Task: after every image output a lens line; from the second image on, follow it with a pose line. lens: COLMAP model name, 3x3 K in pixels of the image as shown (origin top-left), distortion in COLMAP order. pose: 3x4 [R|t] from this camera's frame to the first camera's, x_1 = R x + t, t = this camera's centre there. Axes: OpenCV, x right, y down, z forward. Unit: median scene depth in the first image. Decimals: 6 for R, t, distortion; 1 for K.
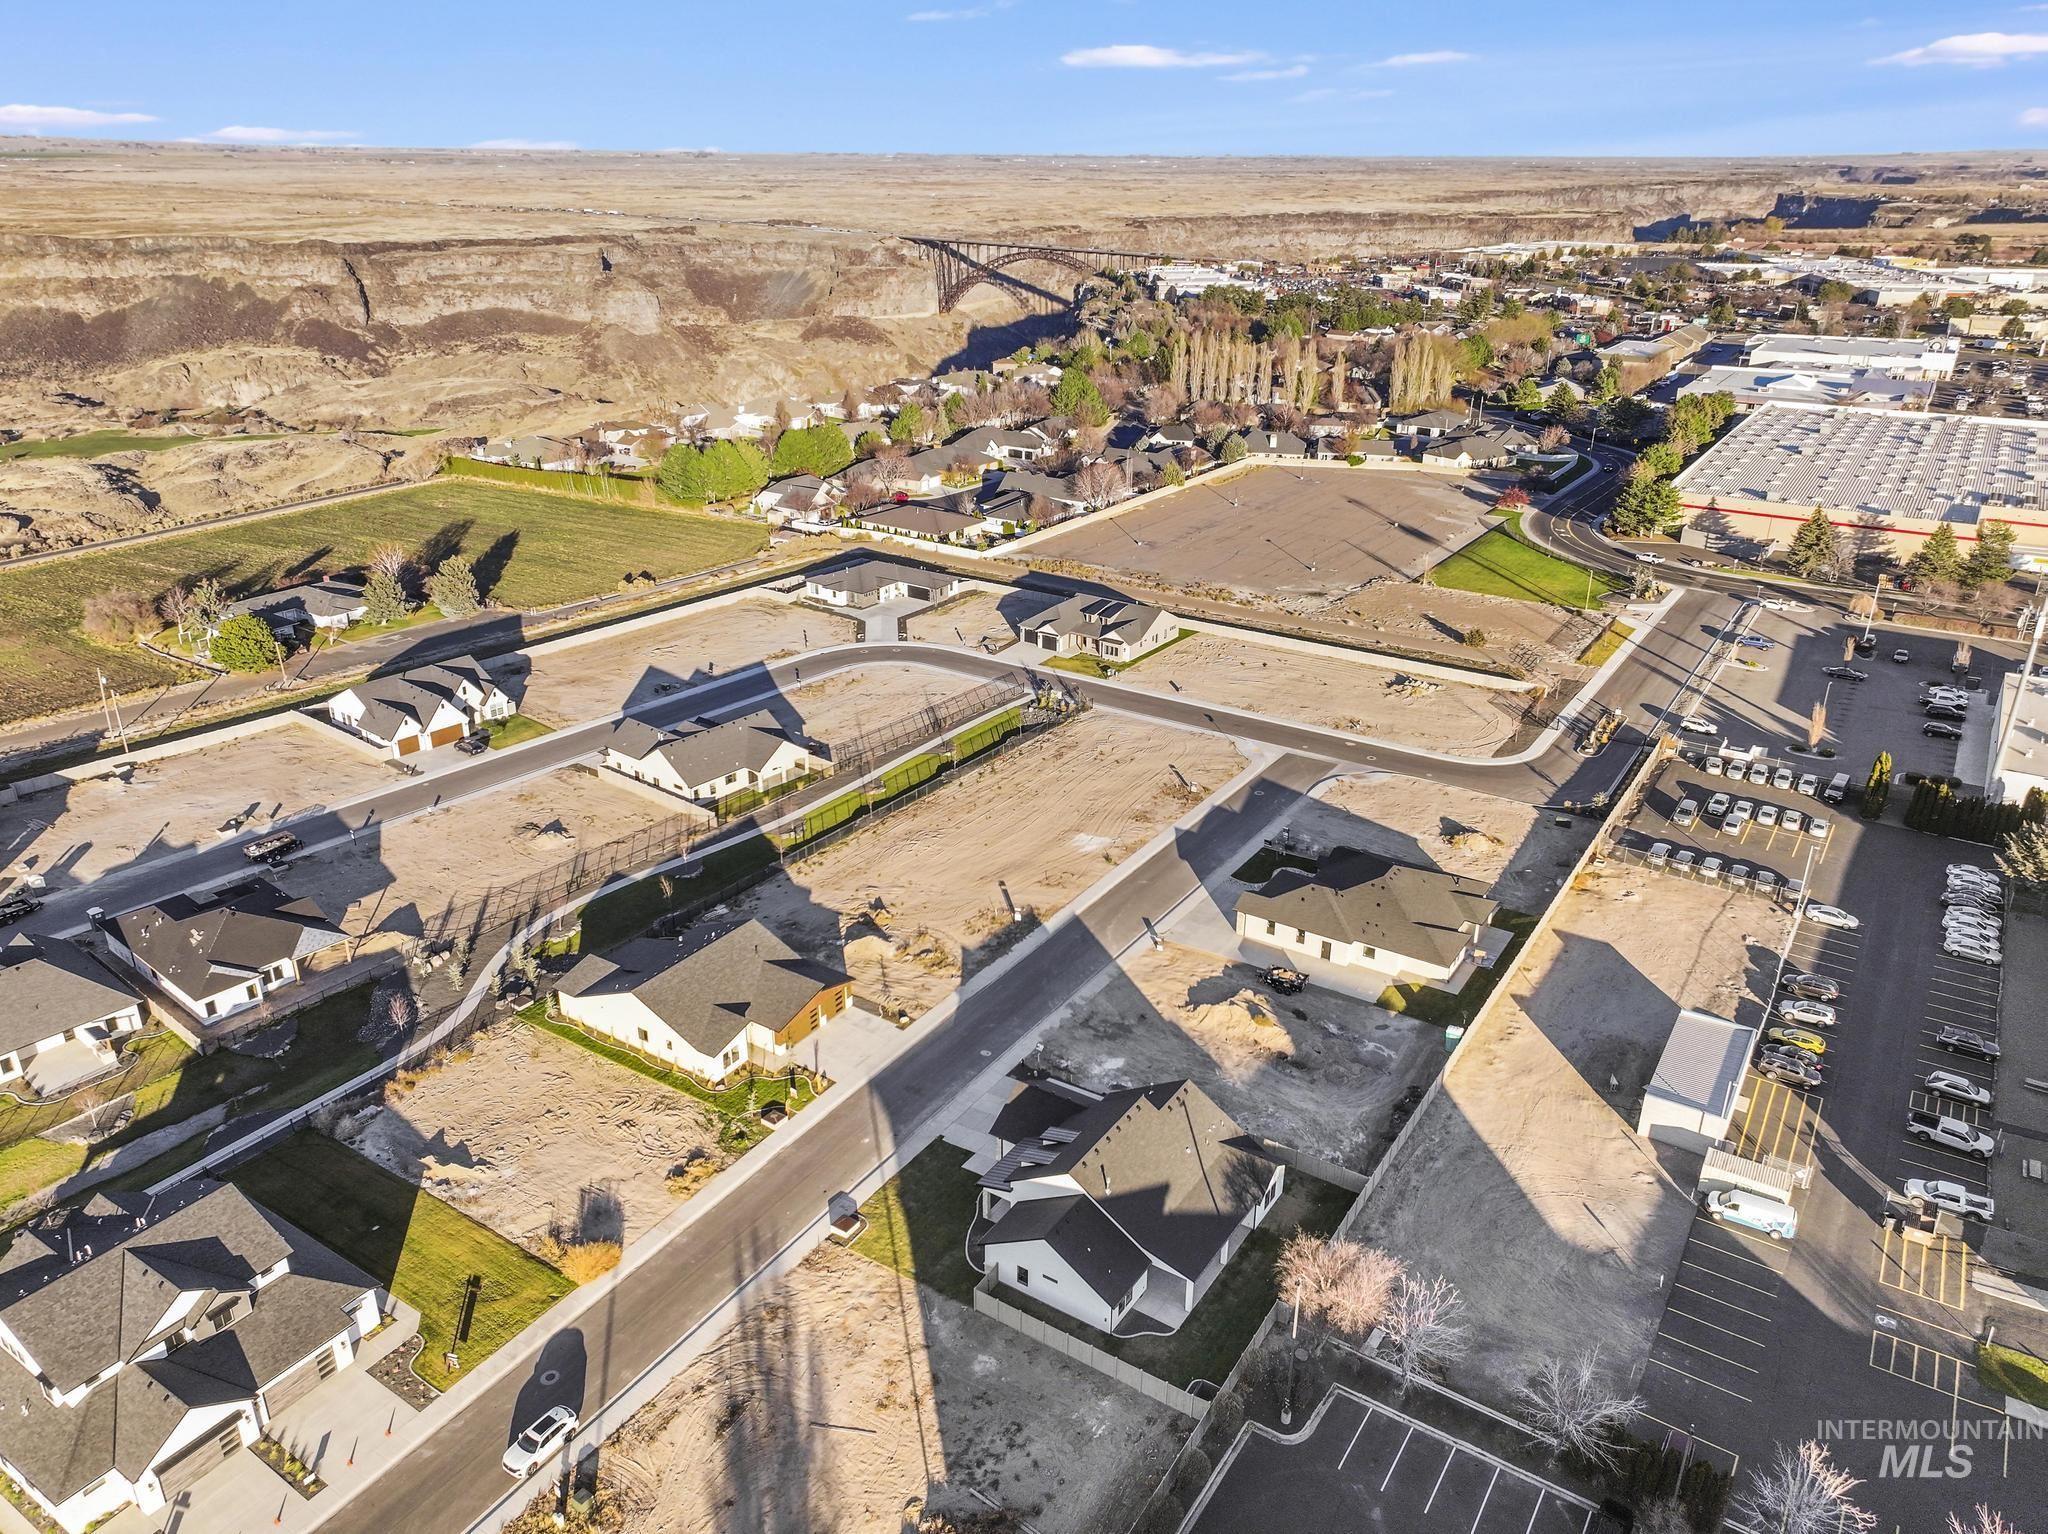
lens RADIAL K [[1443.9, 0, 1024.0], [0, 1443.9, 767.0], [0, 0, 1]] dist [-0.006155, 0.029733]
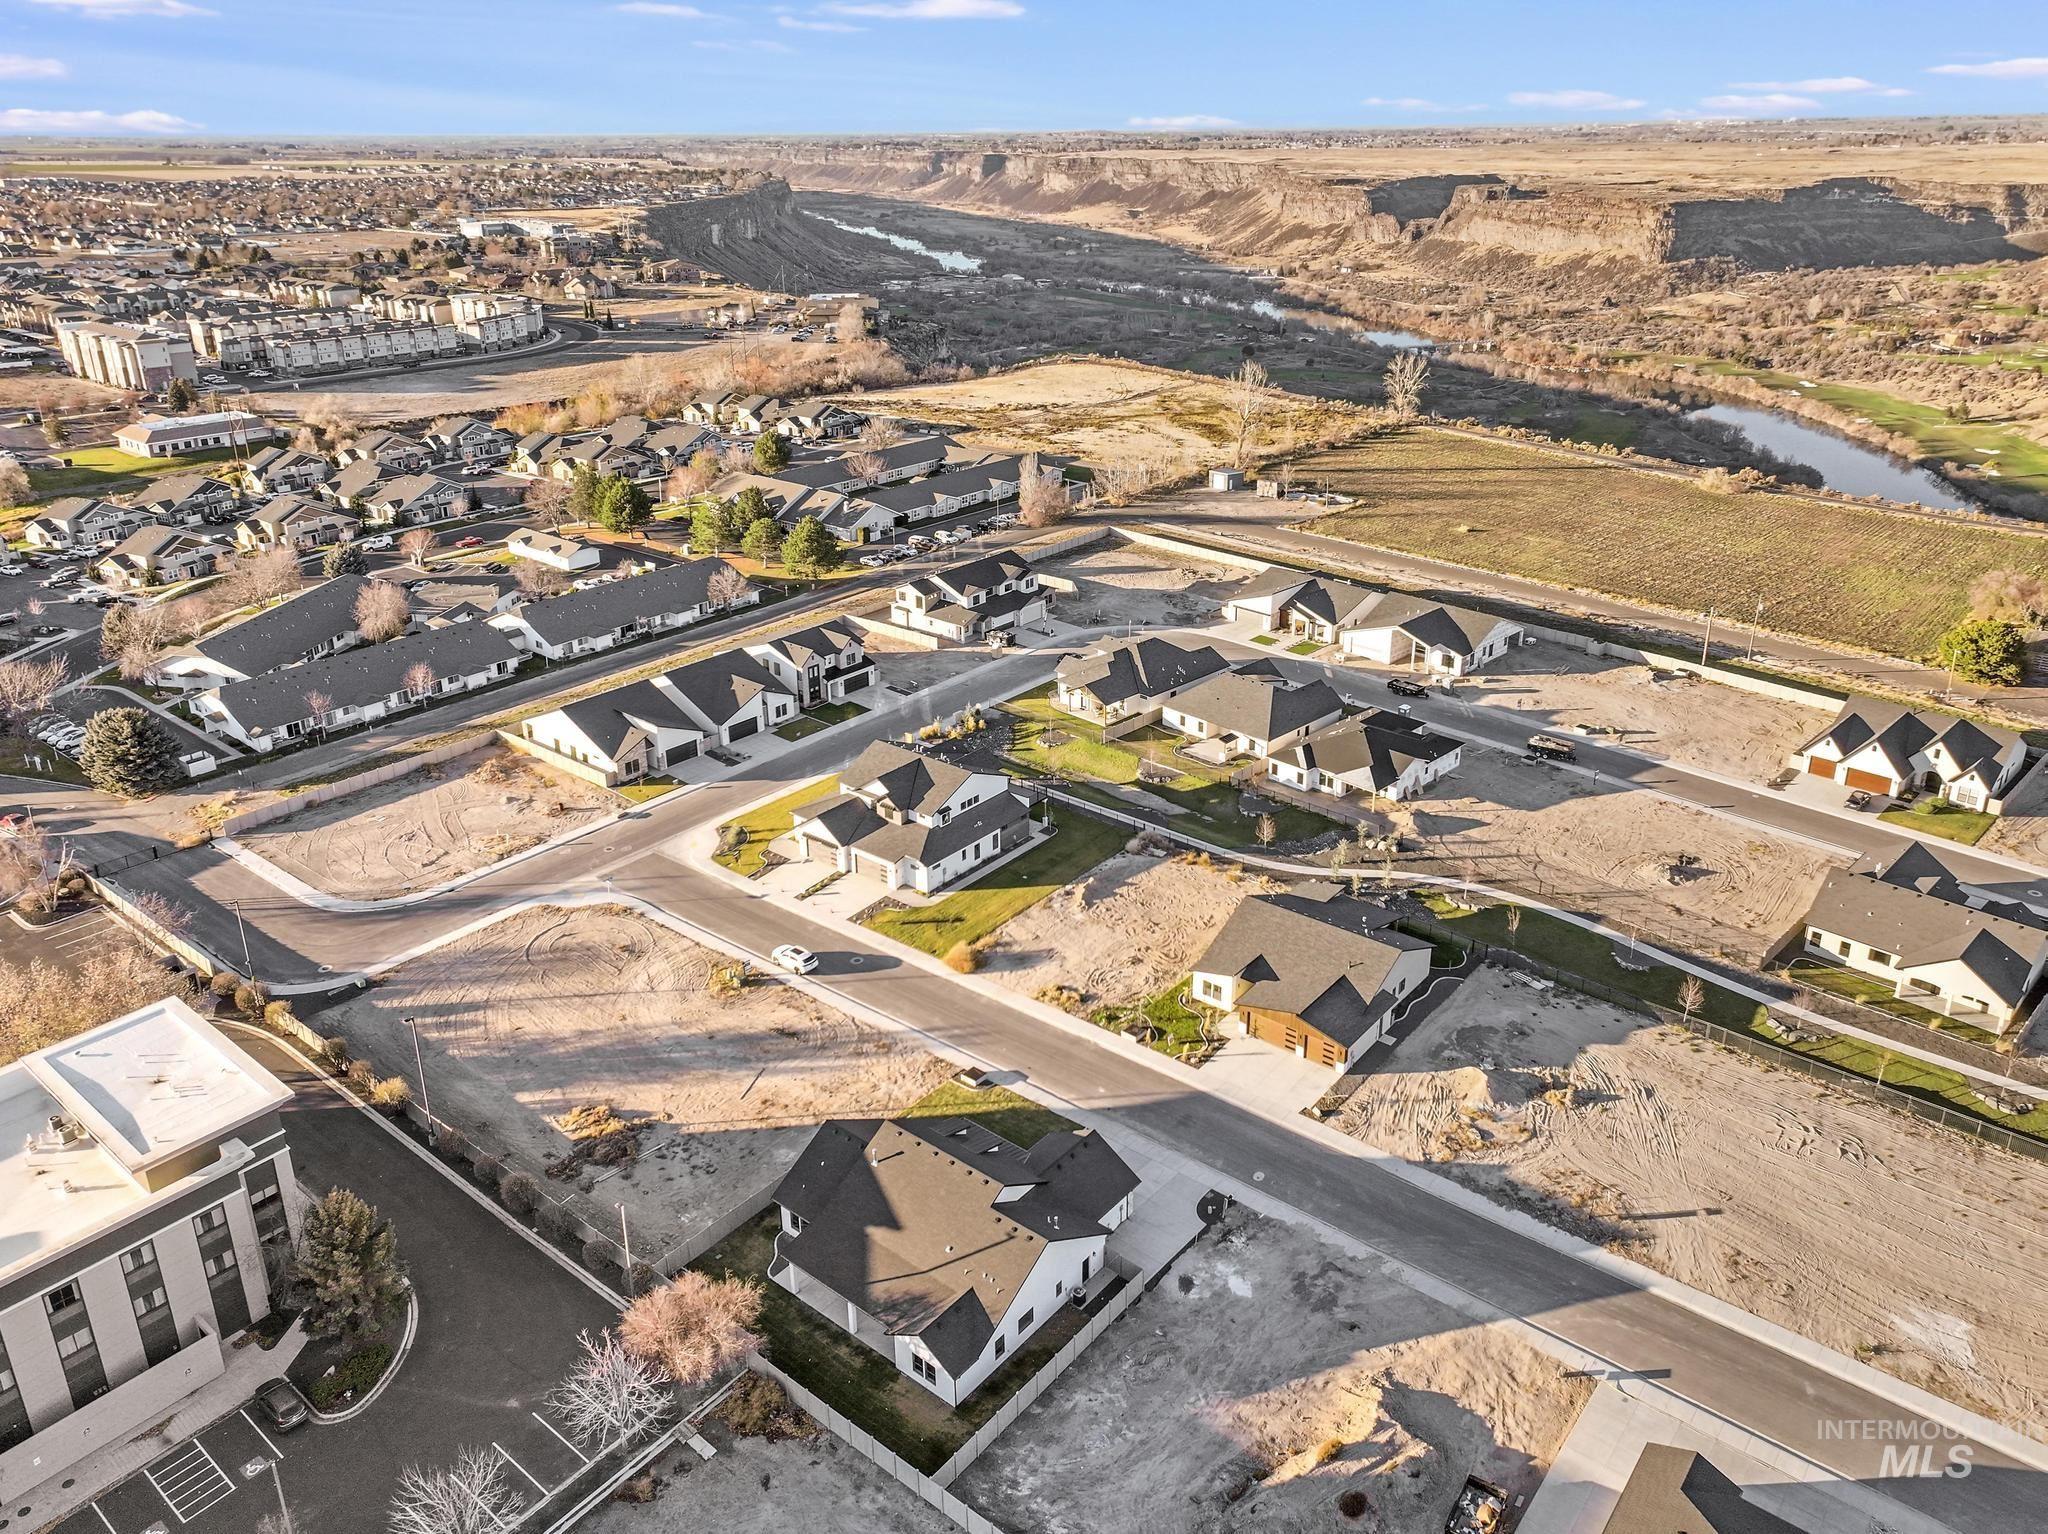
lens RADIAL K [[1466.9, 0, 1029.1], [0, 1466.9, 638.1], [0, 0, 1]] dist [0.003611, 0.009446]
pose [[-0.106890, 0.320558, -0.941179, 0.442661], [-0.381482, 0.860932, 0.336552, -0.195994], [0.918175, 0.395017, 0.030262, 0.472860]]
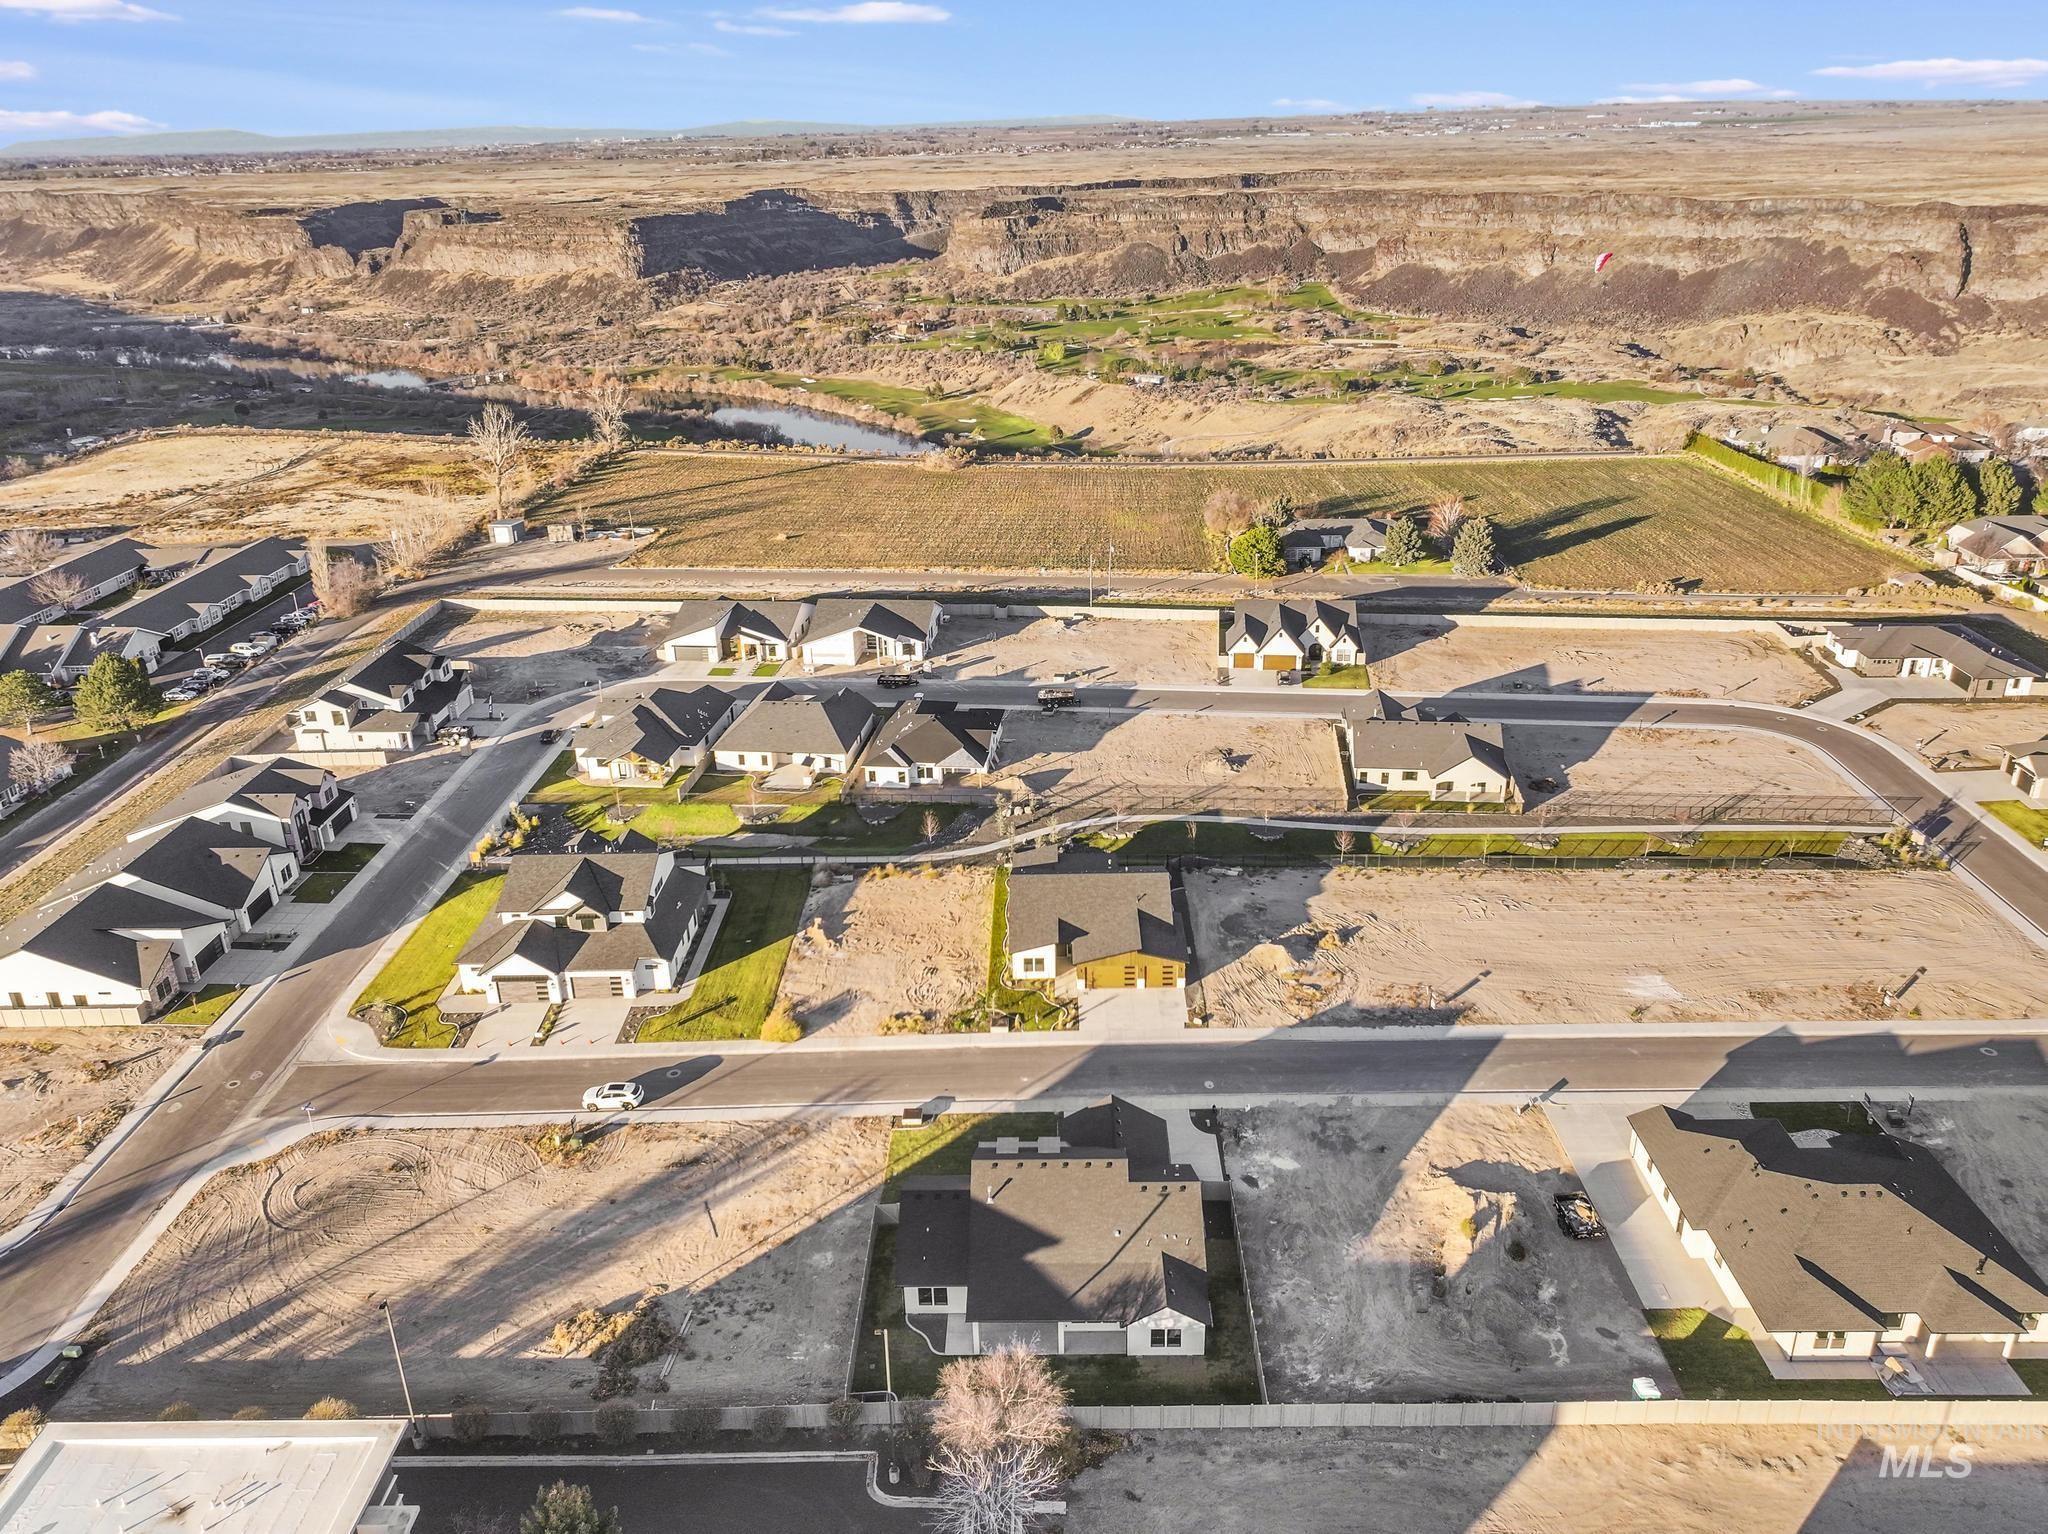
lens RADIAL K [[1477.6, 0, 1018.1], [0, 1477.6, 768.5], [0, 0, 1]] dist [-0.003142, 0.015831]
pose [[0.530103, 0.319141, -0.785582, 0.383653], [-0.306057, 0.936026, 0.173735, -0.078468], [0.790772, 0.148335, 0.593866, 0.197402]]
